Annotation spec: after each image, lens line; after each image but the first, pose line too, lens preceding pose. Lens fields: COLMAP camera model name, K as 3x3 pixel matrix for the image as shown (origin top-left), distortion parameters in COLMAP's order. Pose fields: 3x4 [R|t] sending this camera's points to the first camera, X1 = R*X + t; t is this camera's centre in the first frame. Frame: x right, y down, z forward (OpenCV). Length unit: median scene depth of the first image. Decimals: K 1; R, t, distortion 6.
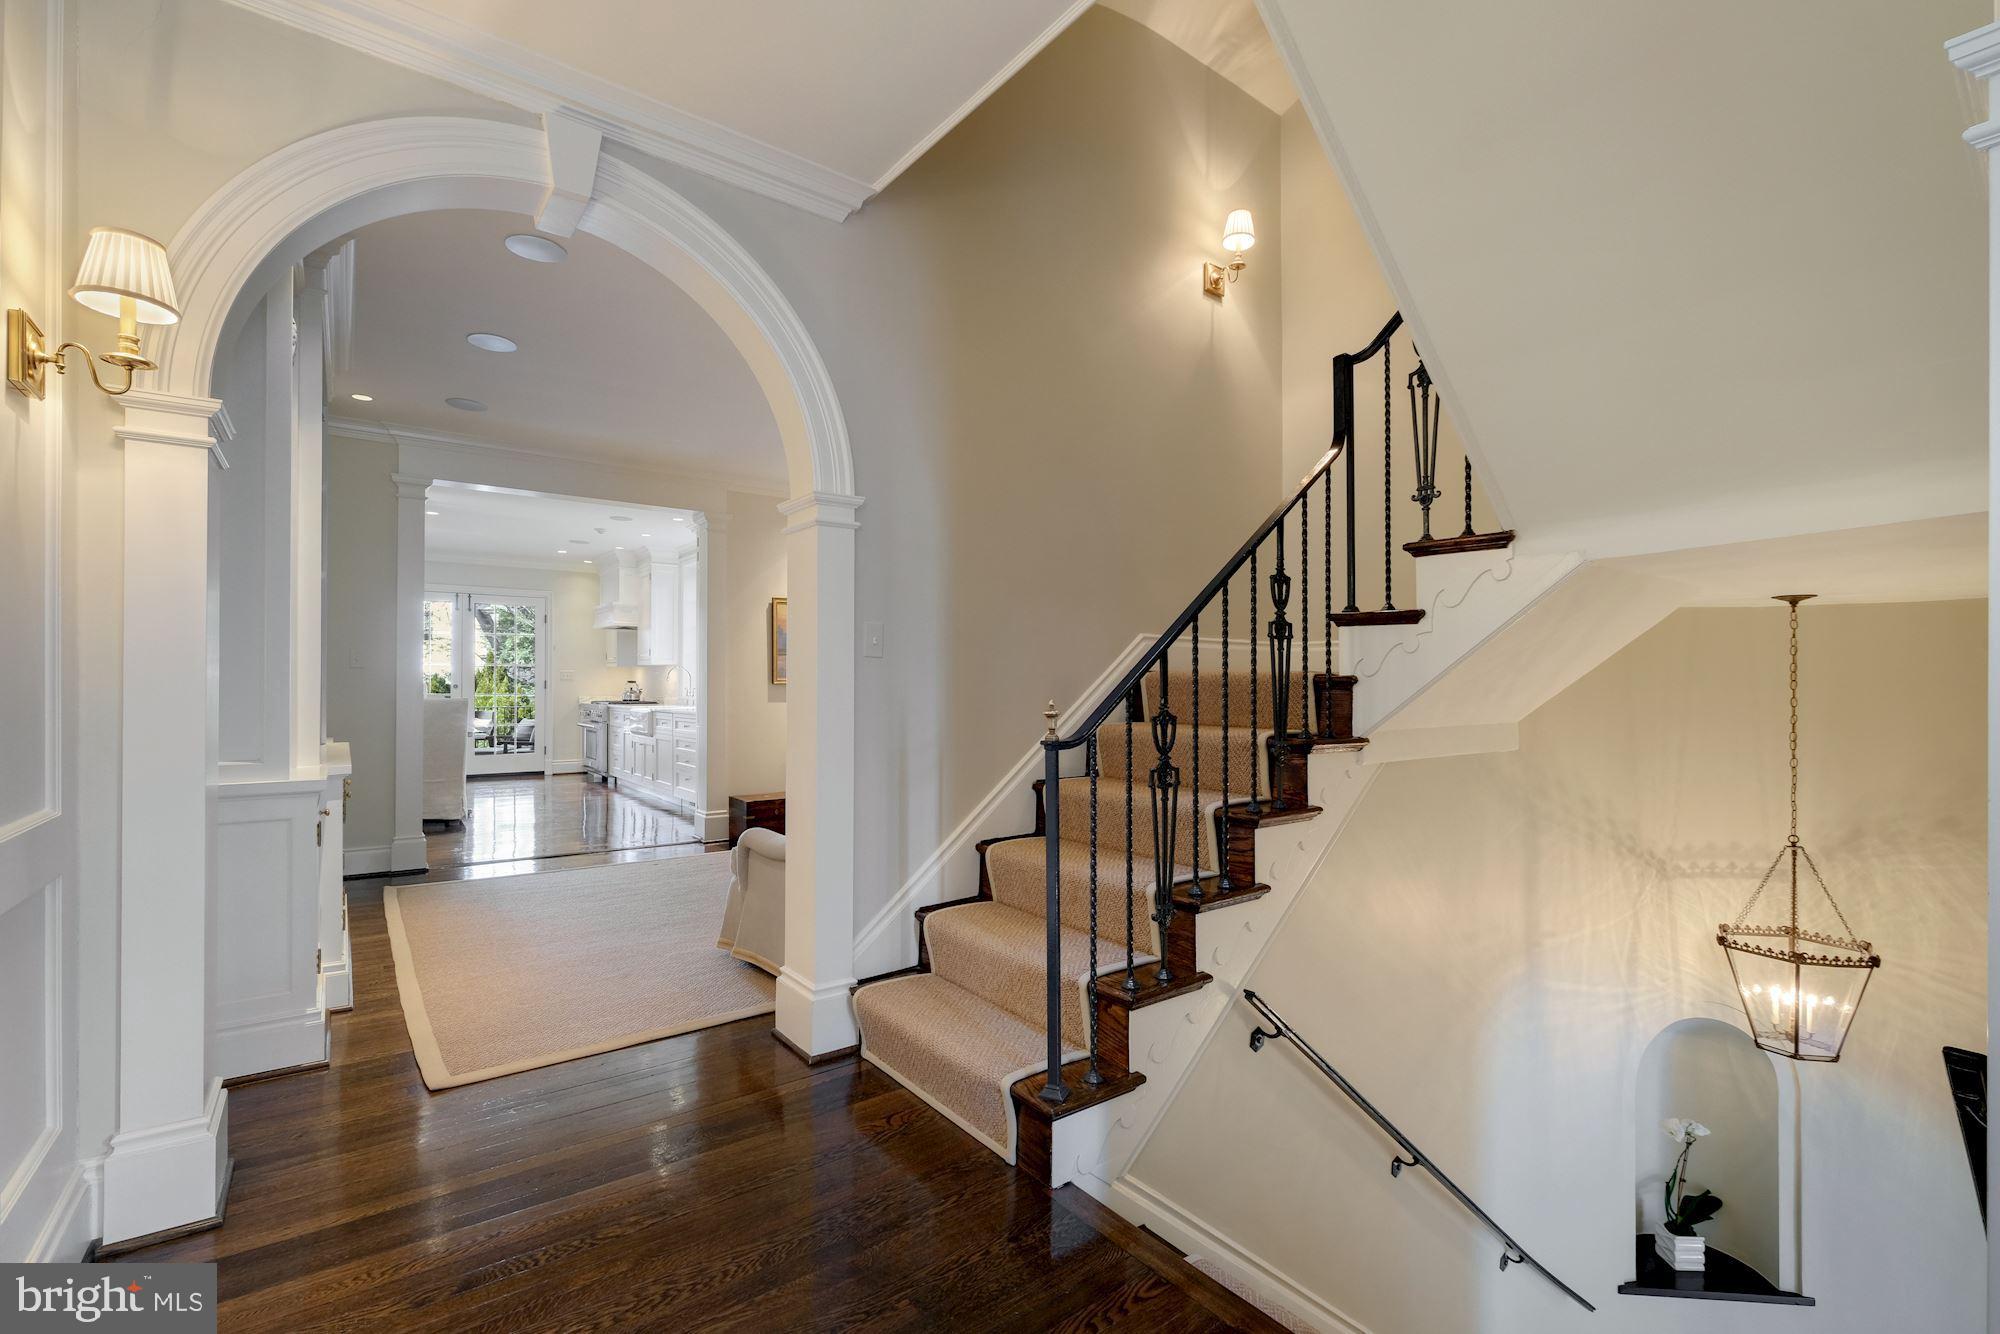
lens RADIAL K [[872.1, 0, 1012.4], [0, 872.1, 681.0], [0, 0, 1]] dist [0.000982, -0.000253]
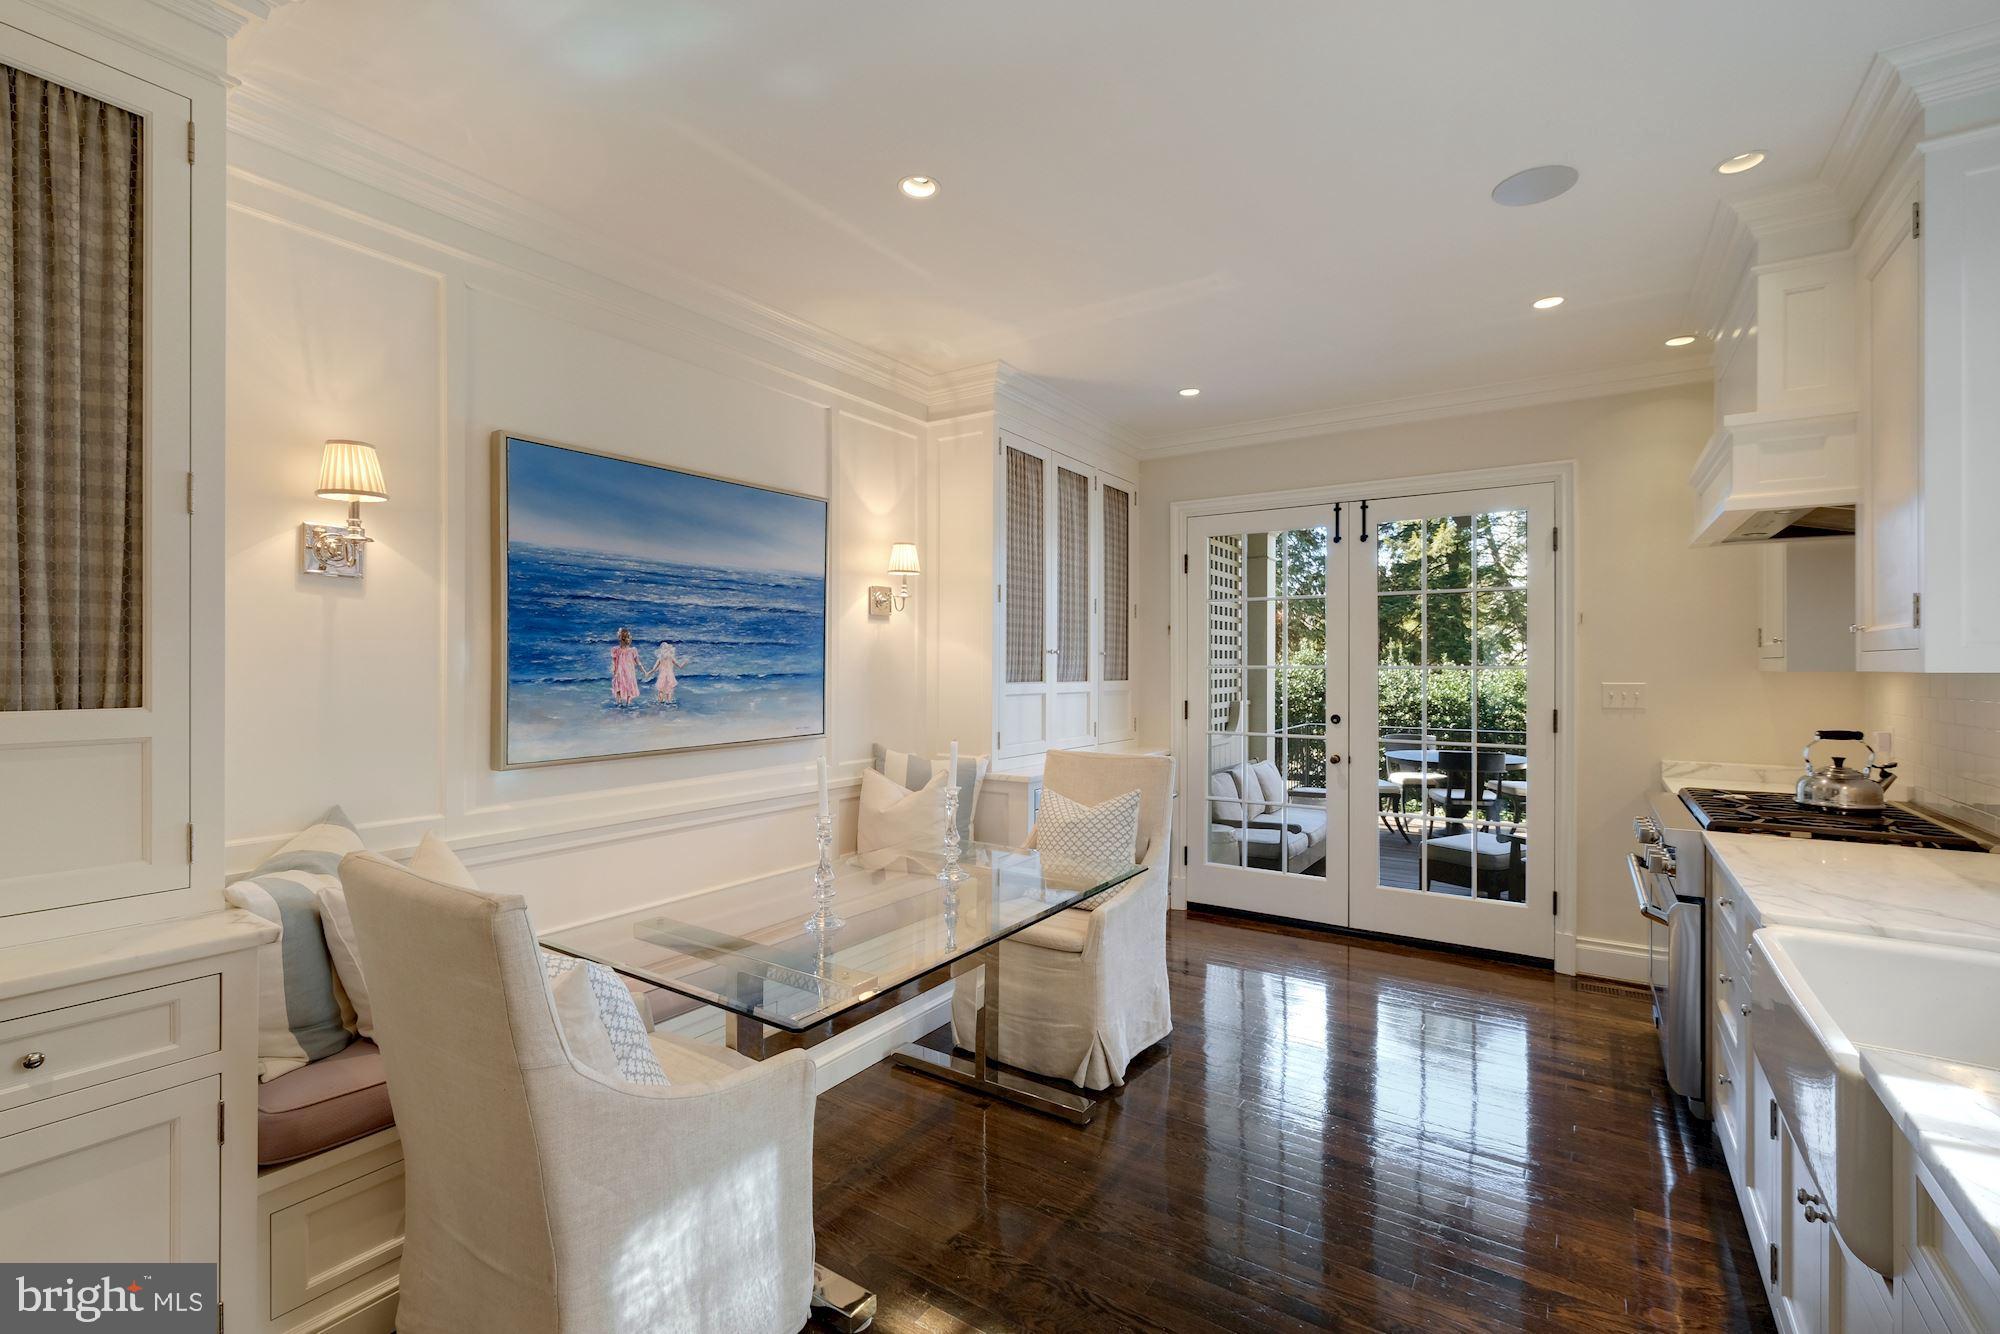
lens RADIAL K [[872.1, 0, 995.5], [0, 872.1, 665.5], [0, 0, 1]] dist [0.000982, -0.000253]
pose [[0.310229, -0.003888, -0.950654, -0.281080], [0.002896, 0.999991, -0.003145, -0.019206], [0.950658, -0.001778, 0.310237, 0.708697]]
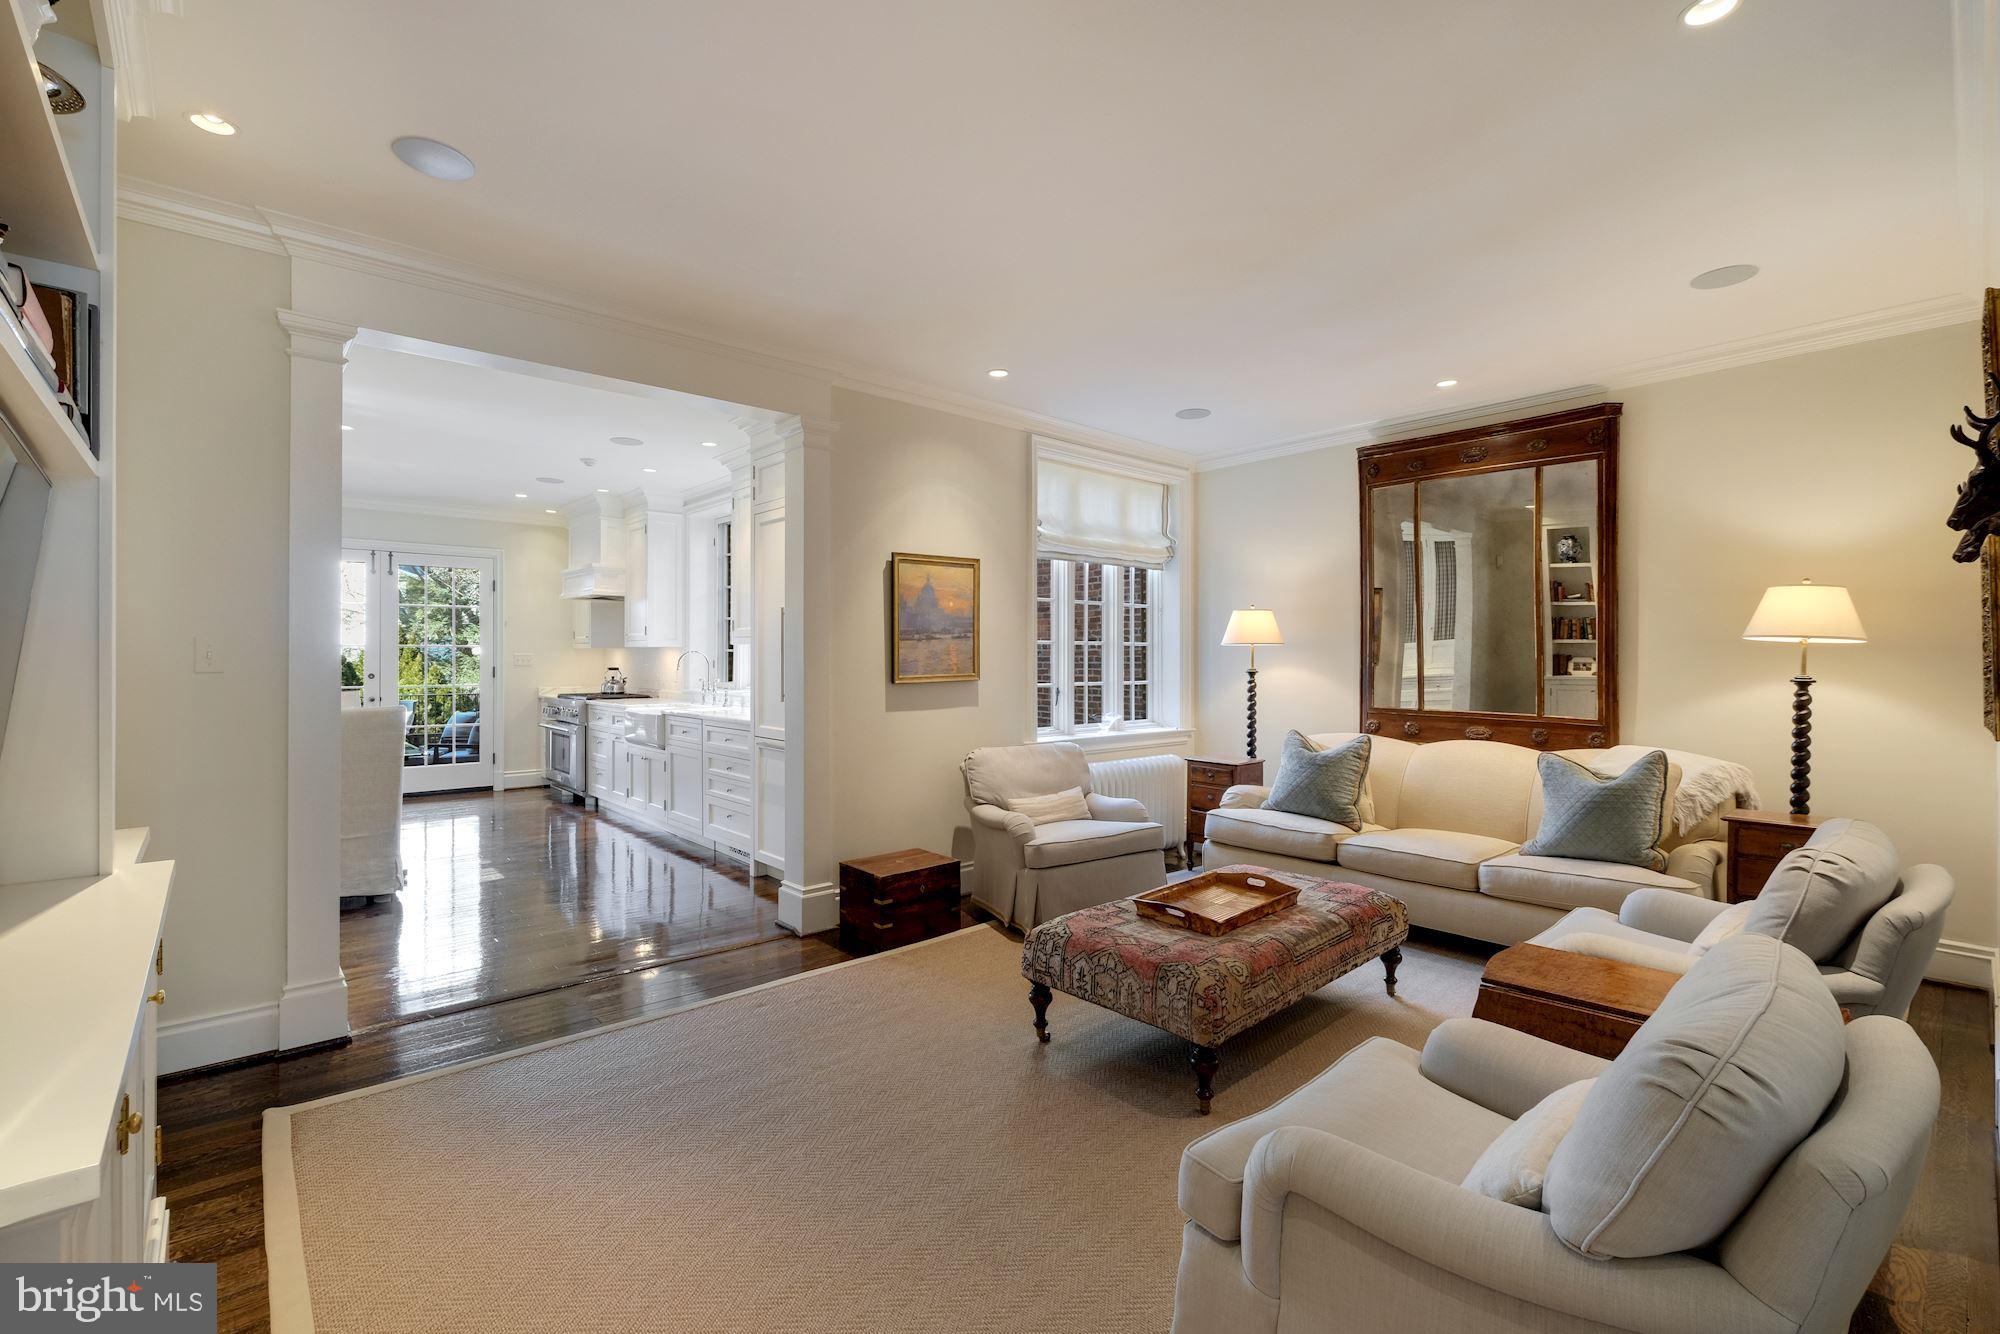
lens RADIAL K [[872.1, 0, 1003.6], [0, 872.1, 654.7], [0, 0, 1]] dist [0.000982, -0.000253]
pose [[0.997270, 0.000395, 0.073841, -0.158007], [-0.000484, 0.999999, 0.001189, -0.012784], [-0.073841, -0.001222, 0.997269, 0.222699]]
